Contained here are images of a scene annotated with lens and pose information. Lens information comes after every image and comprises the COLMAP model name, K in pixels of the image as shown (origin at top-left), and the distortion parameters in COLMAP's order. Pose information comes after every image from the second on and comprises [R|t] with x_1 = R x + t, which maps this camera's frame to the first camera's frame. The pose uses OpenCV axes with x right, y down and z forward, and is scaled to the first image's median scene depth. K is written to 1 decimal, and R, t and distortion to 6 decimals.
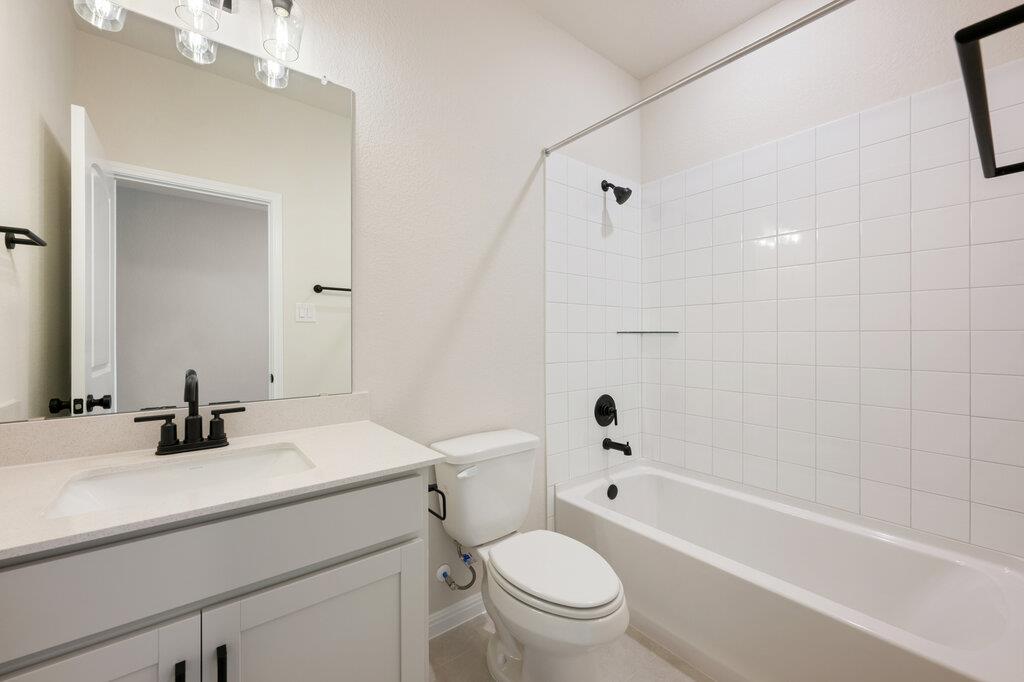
lens RADIAL K [[405.8, 0, 512.4], [0, 405.8, 338.5], [0, 0, 1]] dist [-0.001373, -0.000066]
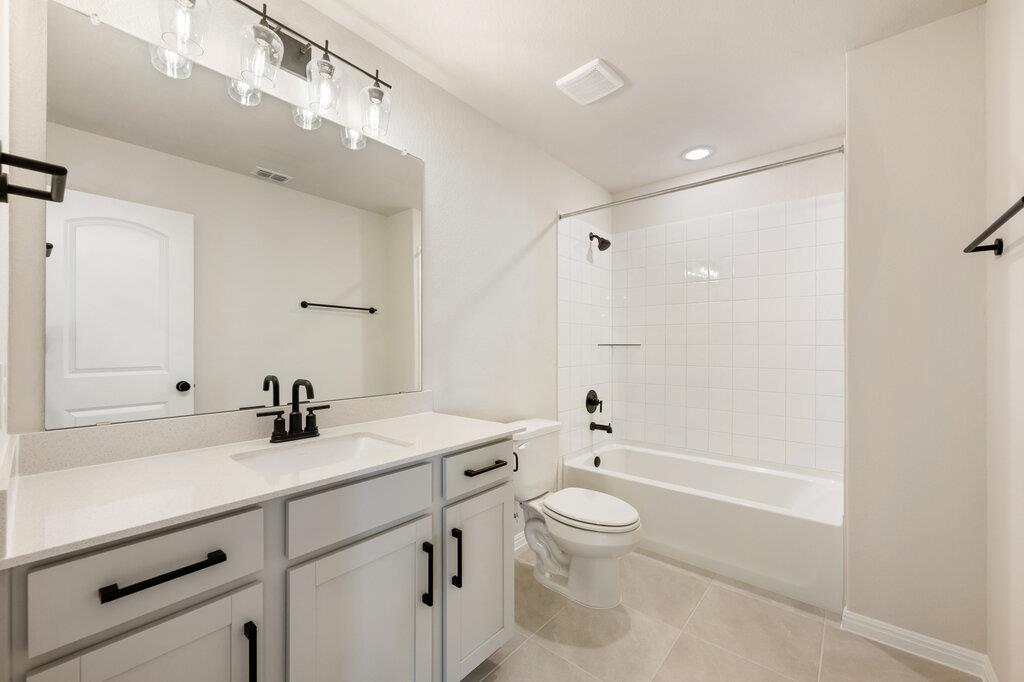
lens RADIAL K [[406.2, 0, 480.9], [0, 406.2, 358.5], [0, 0, 1]] dist [-0.000802, -0.000102]
pose [[0.986715, -0.006597, 0.162327, -0.395910], [0.003382, 0.999793, 0.020070, 0.001895], [-0.162425, -0.019255, 0.986533, -0.310719]]
